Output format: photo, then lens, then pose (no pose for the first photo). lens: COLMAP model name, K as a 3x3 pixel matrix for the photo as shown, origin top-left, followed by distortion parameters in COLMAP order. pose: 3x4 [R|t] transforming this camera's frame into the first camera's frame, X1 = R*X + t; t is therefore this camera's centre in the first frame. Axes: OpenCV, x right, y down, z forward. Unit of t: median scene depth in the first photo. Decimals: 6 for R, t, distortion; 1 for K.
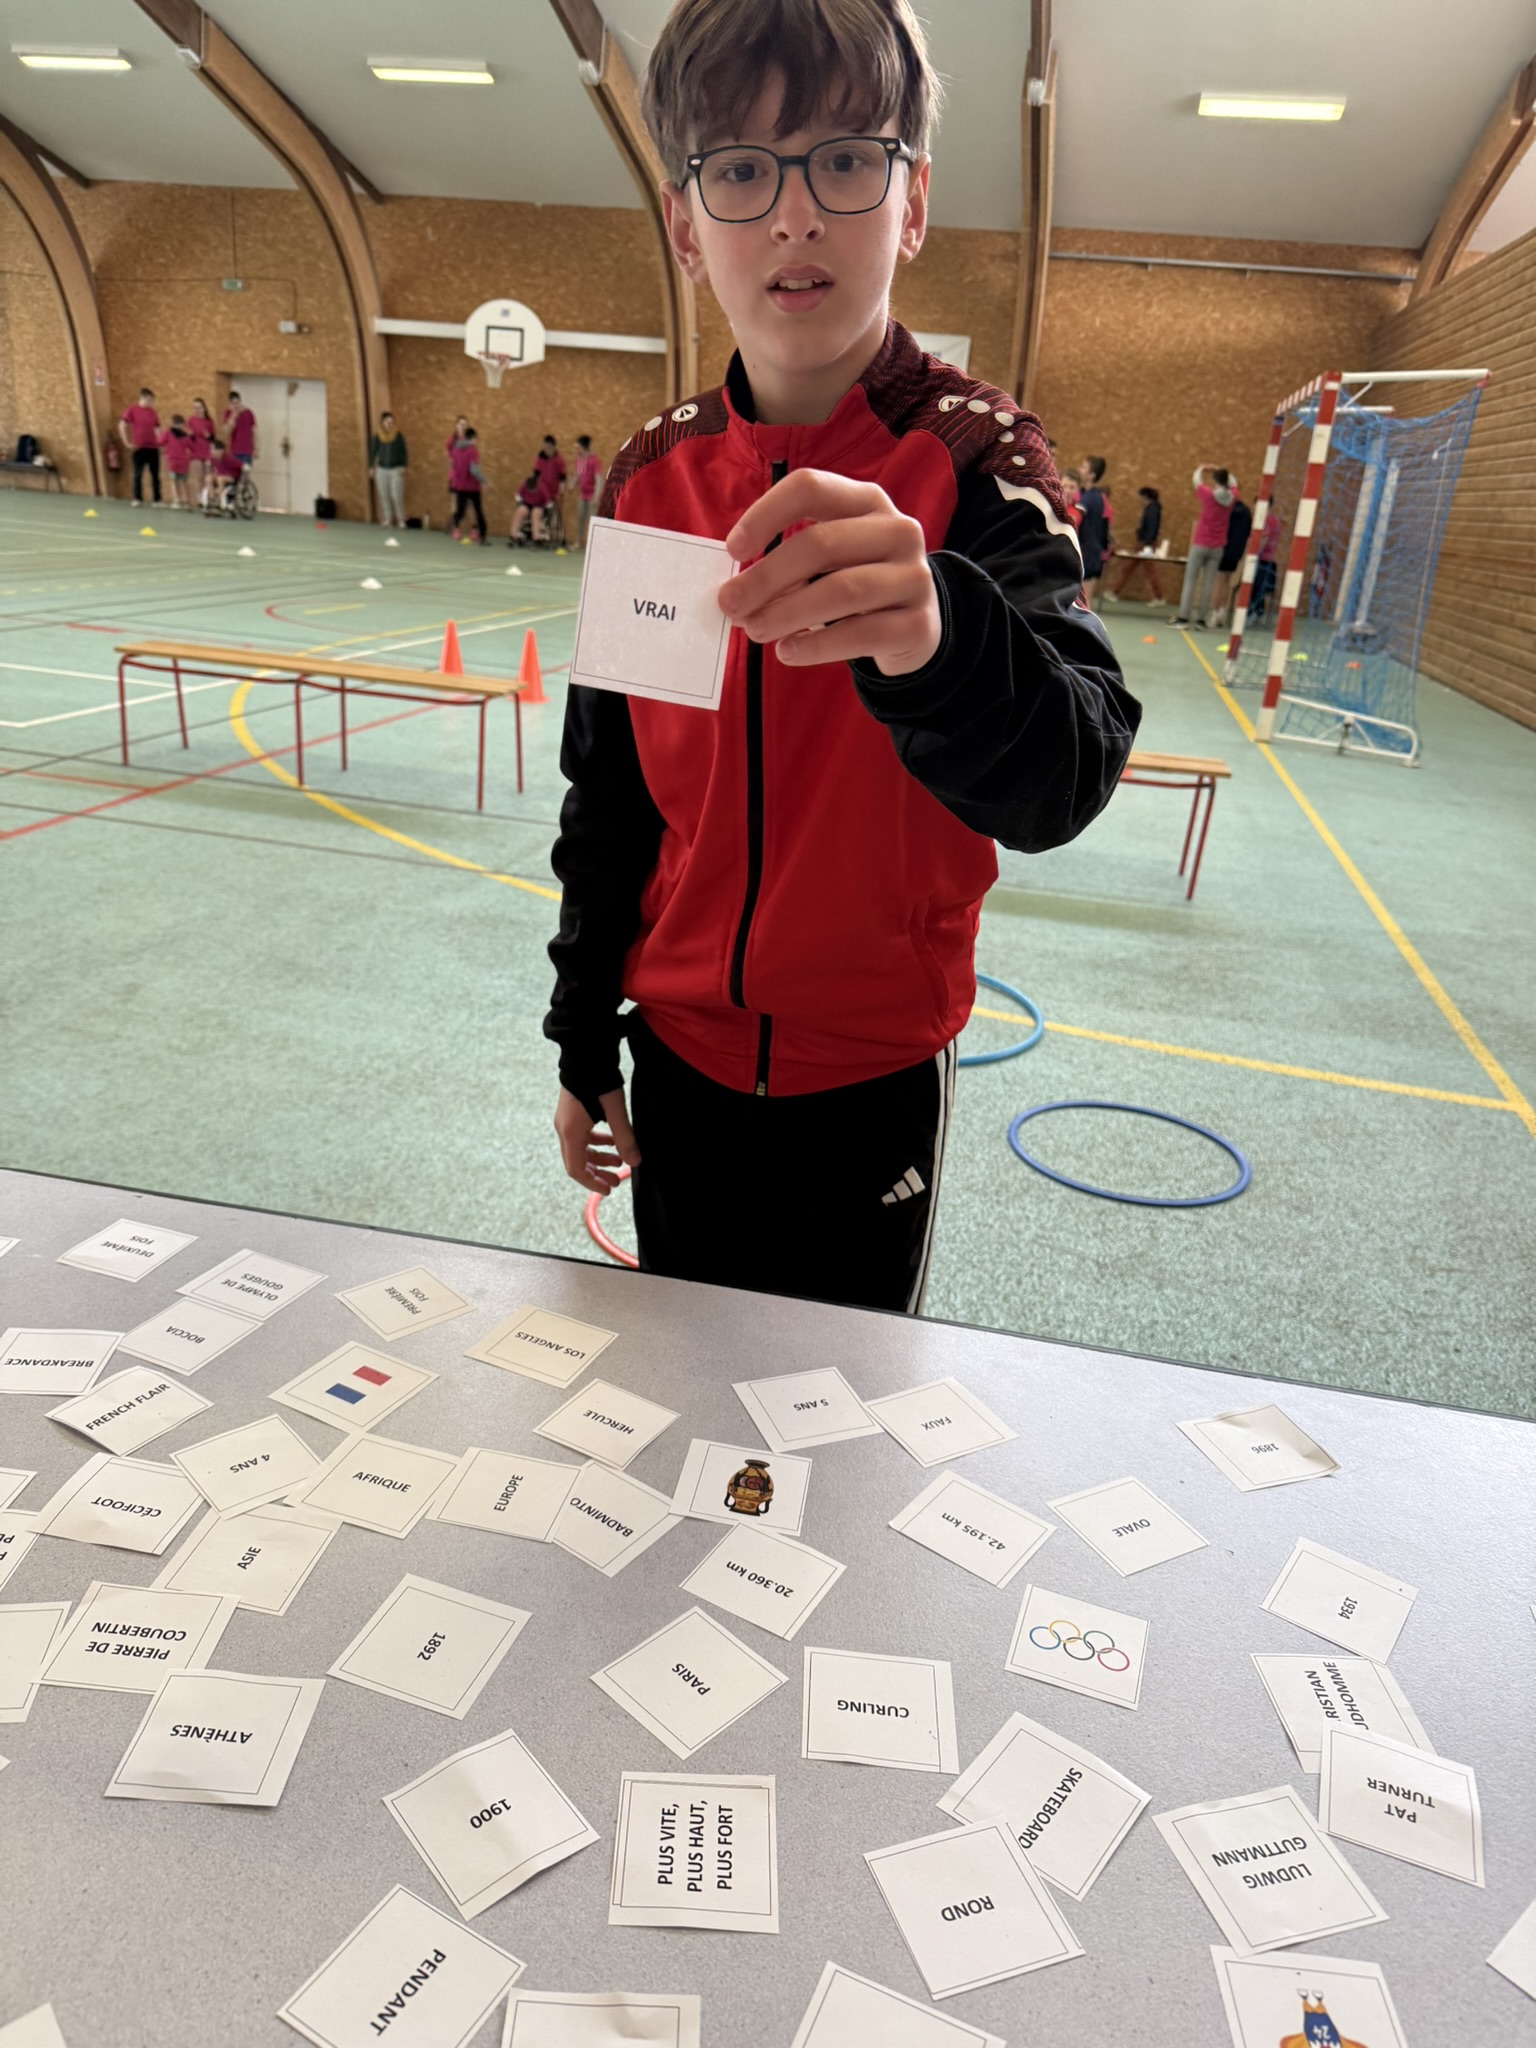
lens RADIAL K [[1427.7, 0, 768.0], [0, 1427.7, 1024.0], [0, 0, 1]] dist [-0.013500, 0.000379]
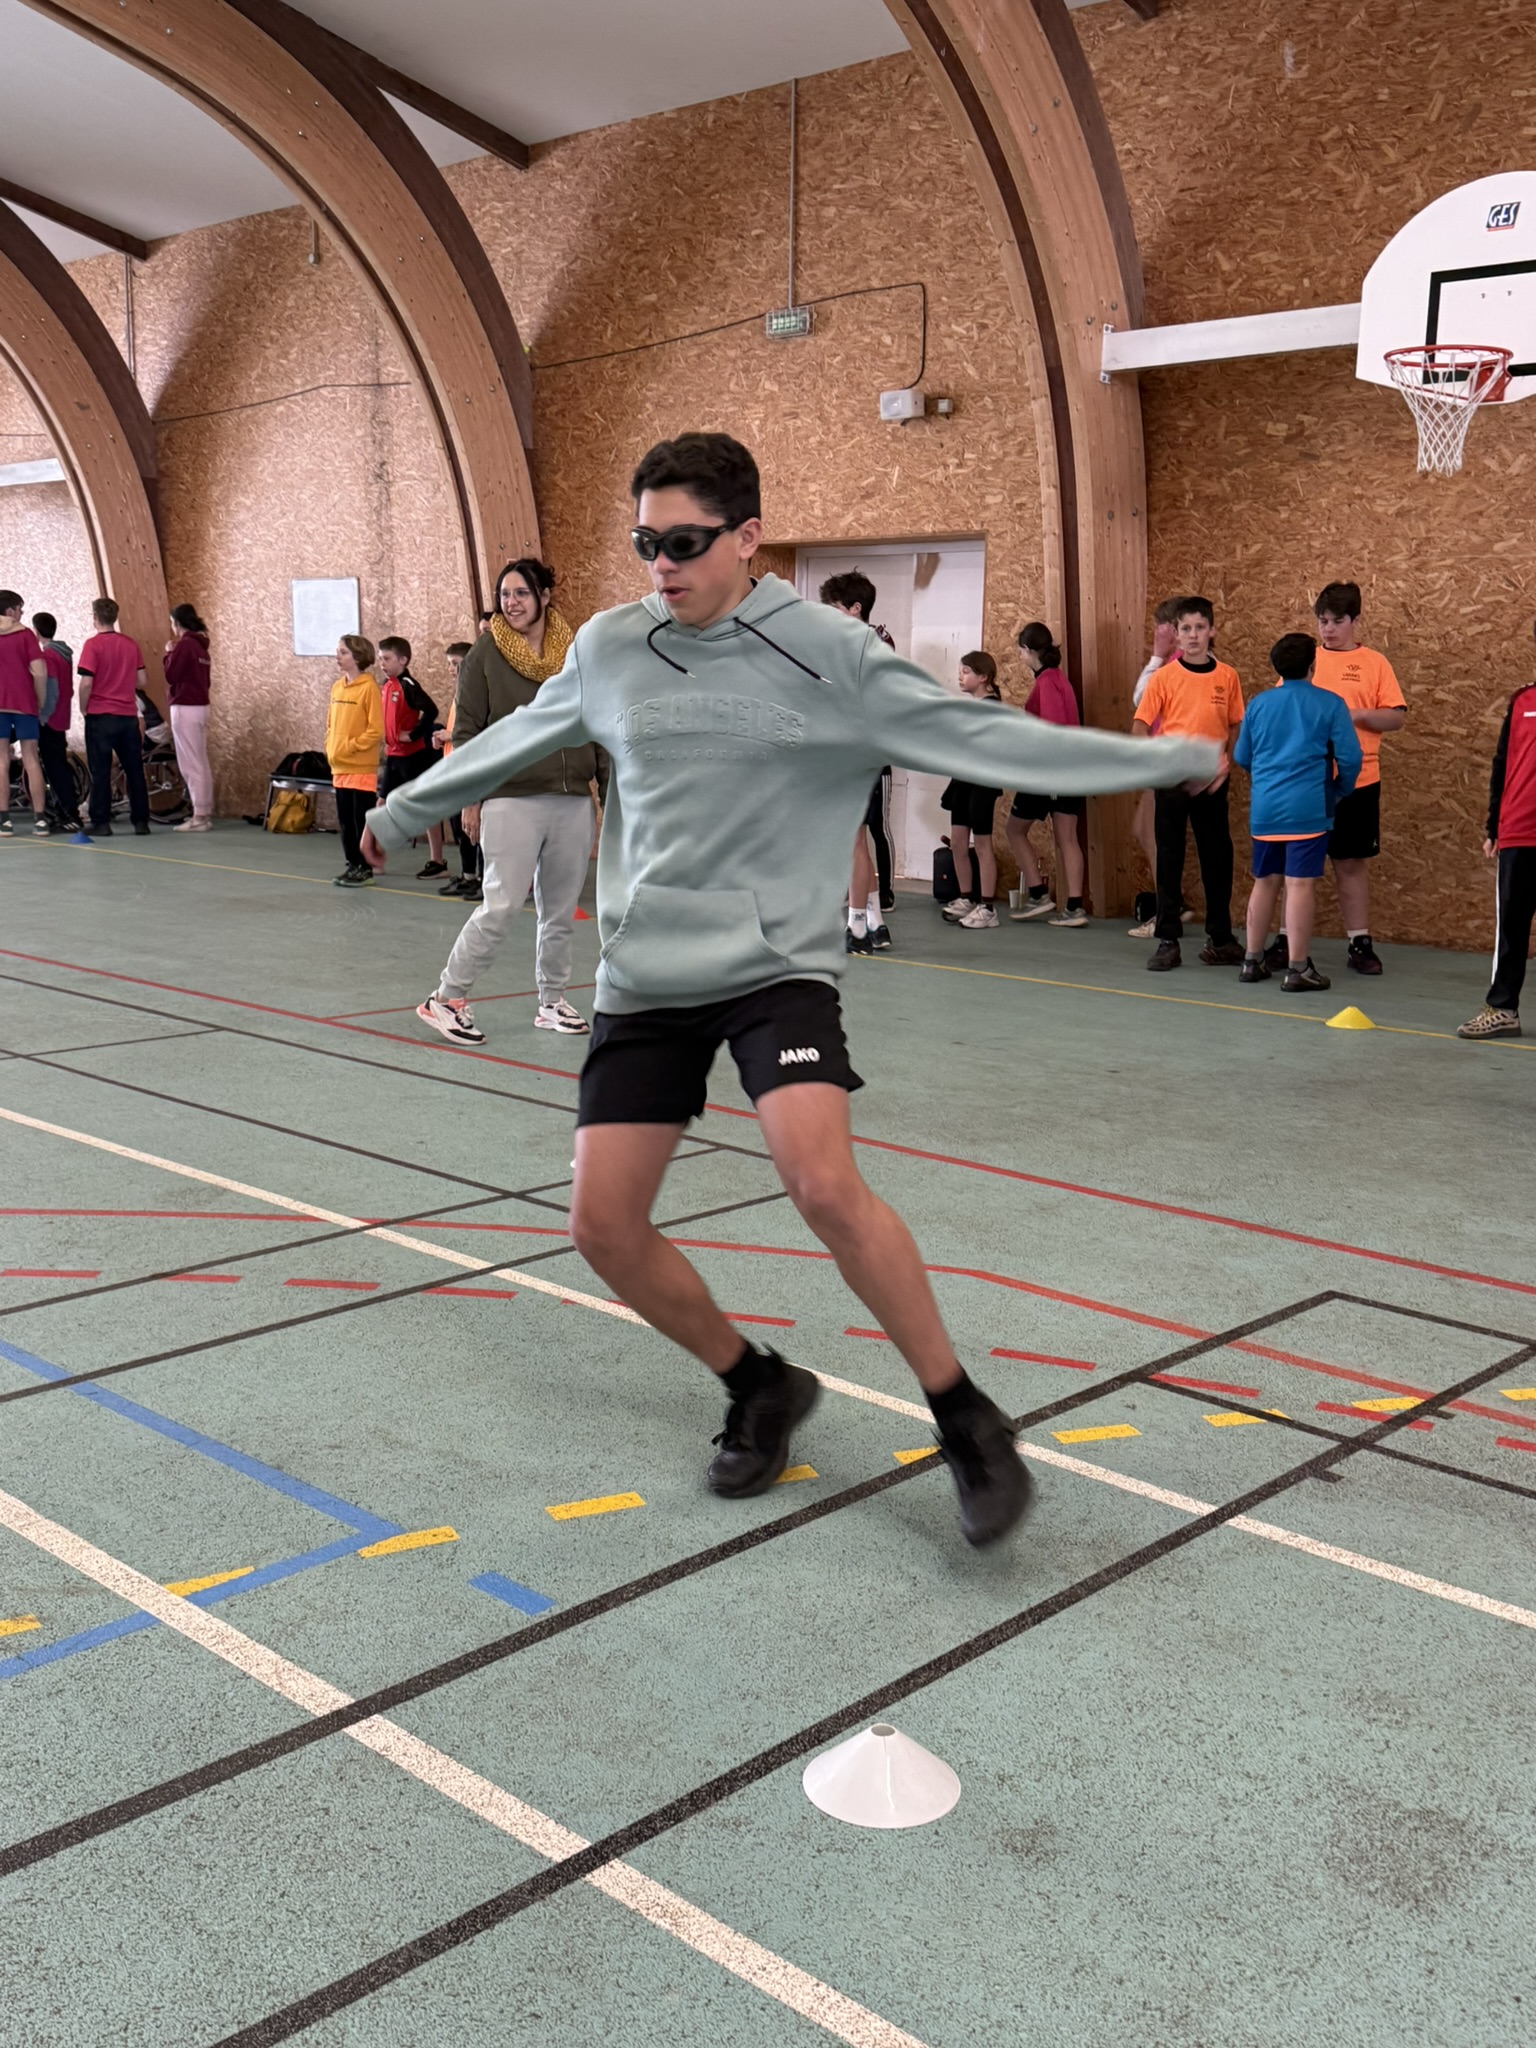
lens RADIAL K [[2039.9, 0, 768.0], [0, 2039.9, 1024.0], [0, 0, 1]] dist [0.178095, -0.425496]
pose [[0.848389, 0.018287, -0.529057, -0.786245], [-0.137192, 0.972853, -0.186372, -2.208740], [0.511286, 0.230699, 0.827867, 5.507295]]
